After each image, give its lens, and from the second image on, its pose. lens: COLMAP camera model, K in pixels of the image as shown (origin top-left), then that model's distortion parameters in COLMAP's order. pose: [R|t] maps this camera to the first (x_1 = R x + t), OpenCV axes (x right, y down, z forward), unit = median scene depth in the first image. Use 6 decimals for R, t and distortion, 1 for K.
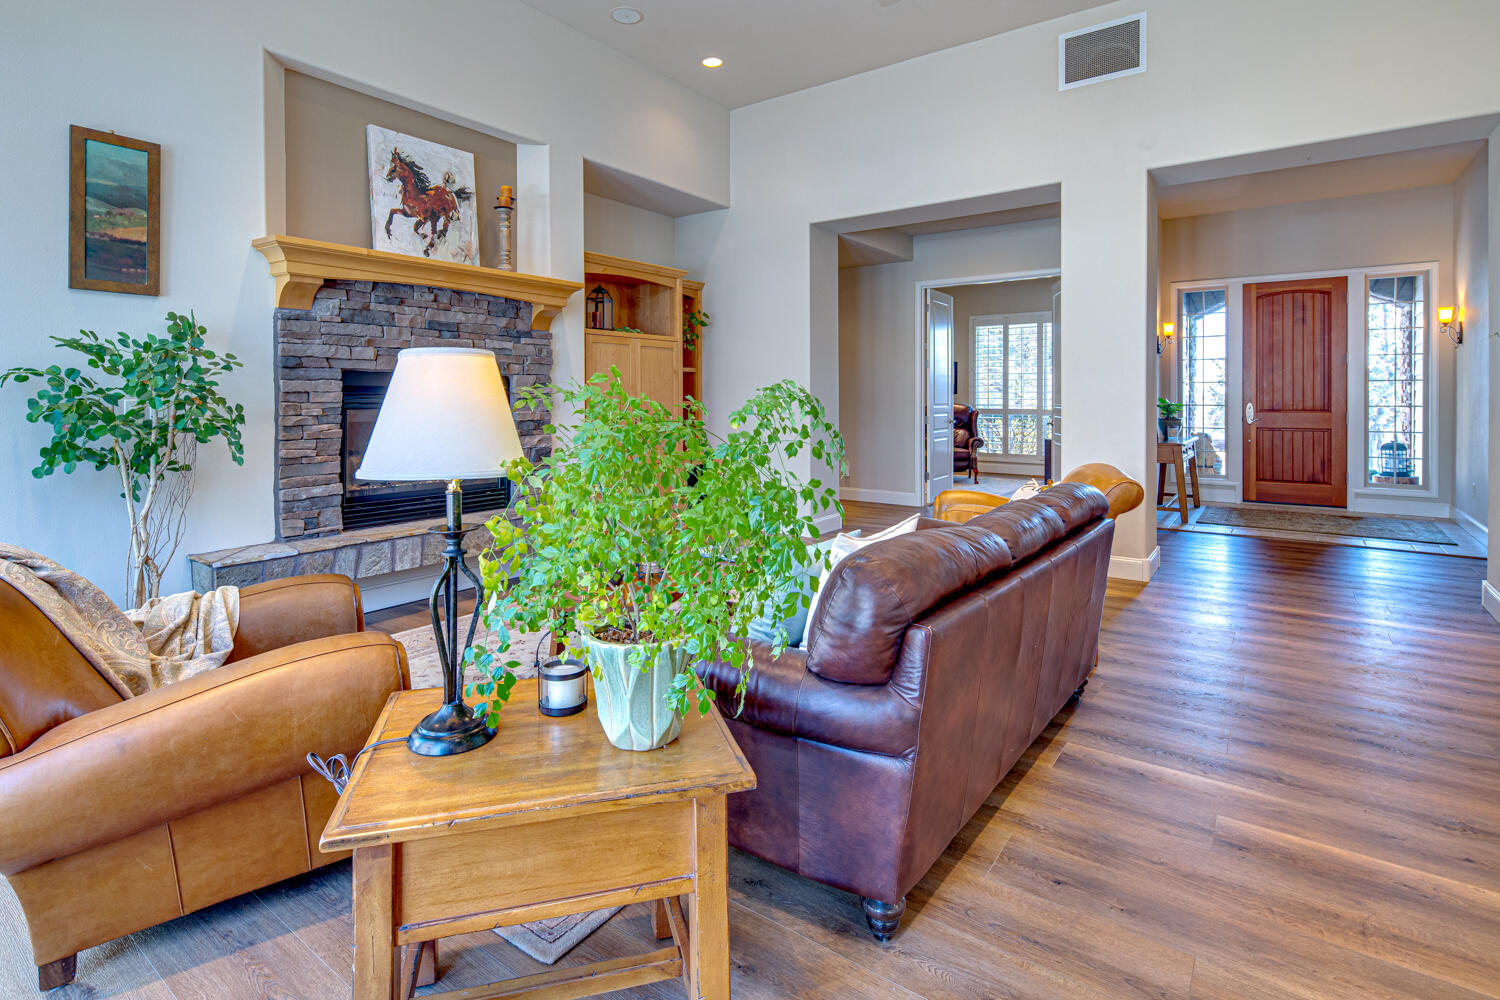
lens RADIAL K [[738.6, 0, 741.4], [0, 738.6, 398.0], [0, 0, 1]] dist [0.005458, -0.002511]
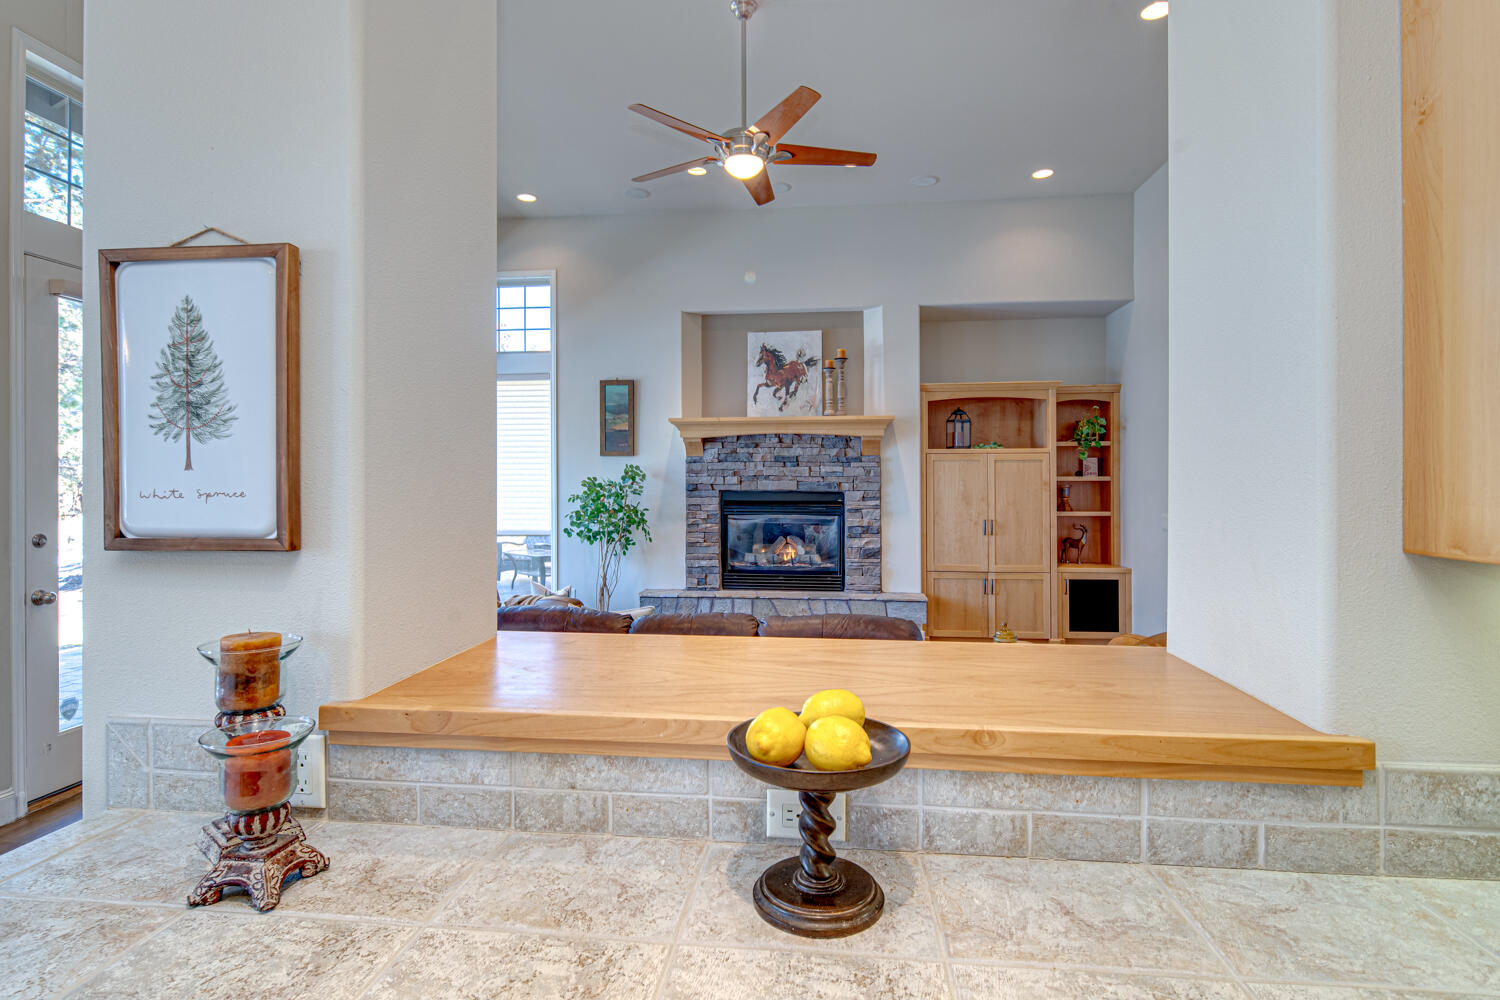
lens RADIAL K [[738.6, 0, 753.8], [0, 738.6, 486.7], [0, 0, 1]] dist [0.005458, -0.002511]
pose [[0.500600, 0.001605, -0.865678, 0.797371], [-0.000846, 0.999999, 0.001365, -0.043312], [0.865679, 0.000049, 0.500600, 0.212722]]
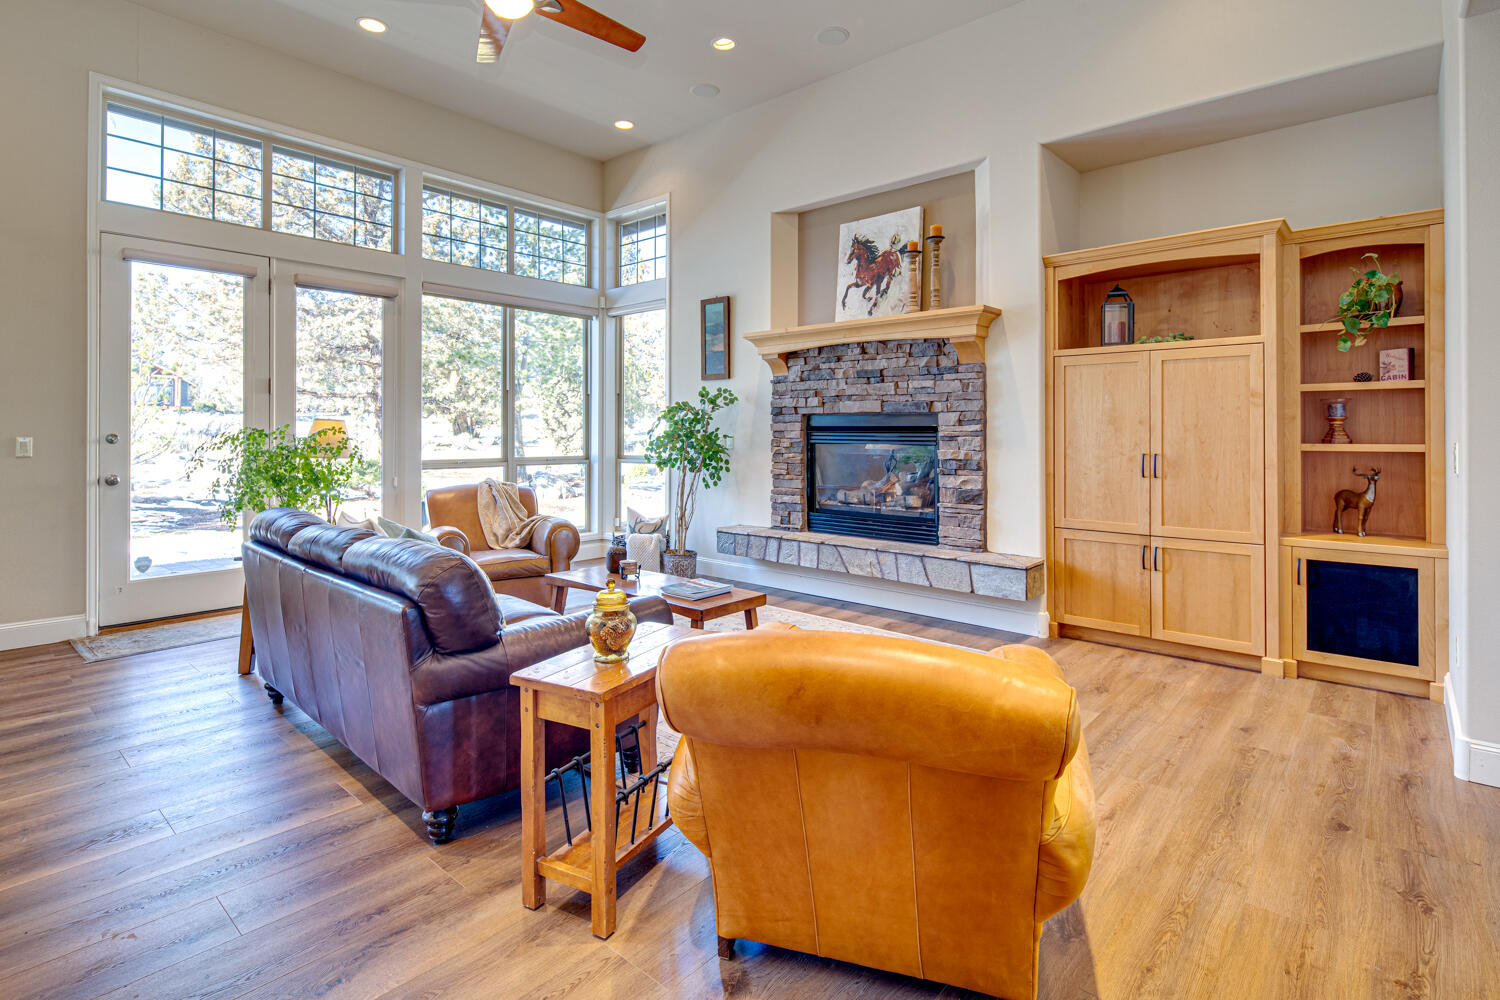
lens RADIAL K [[738.6, 0, 739.3], [0, 738.6, 428.6], [0, 0, 1]] dist [0.005458, -0.002511]
pose [[-0.091286, -0.005432, -0.995810, 0.749427], [-0.003152, 0.999982, -0.005166, -0.003985], [0.995820, 0.002667, -0.091302, 0.876424]]
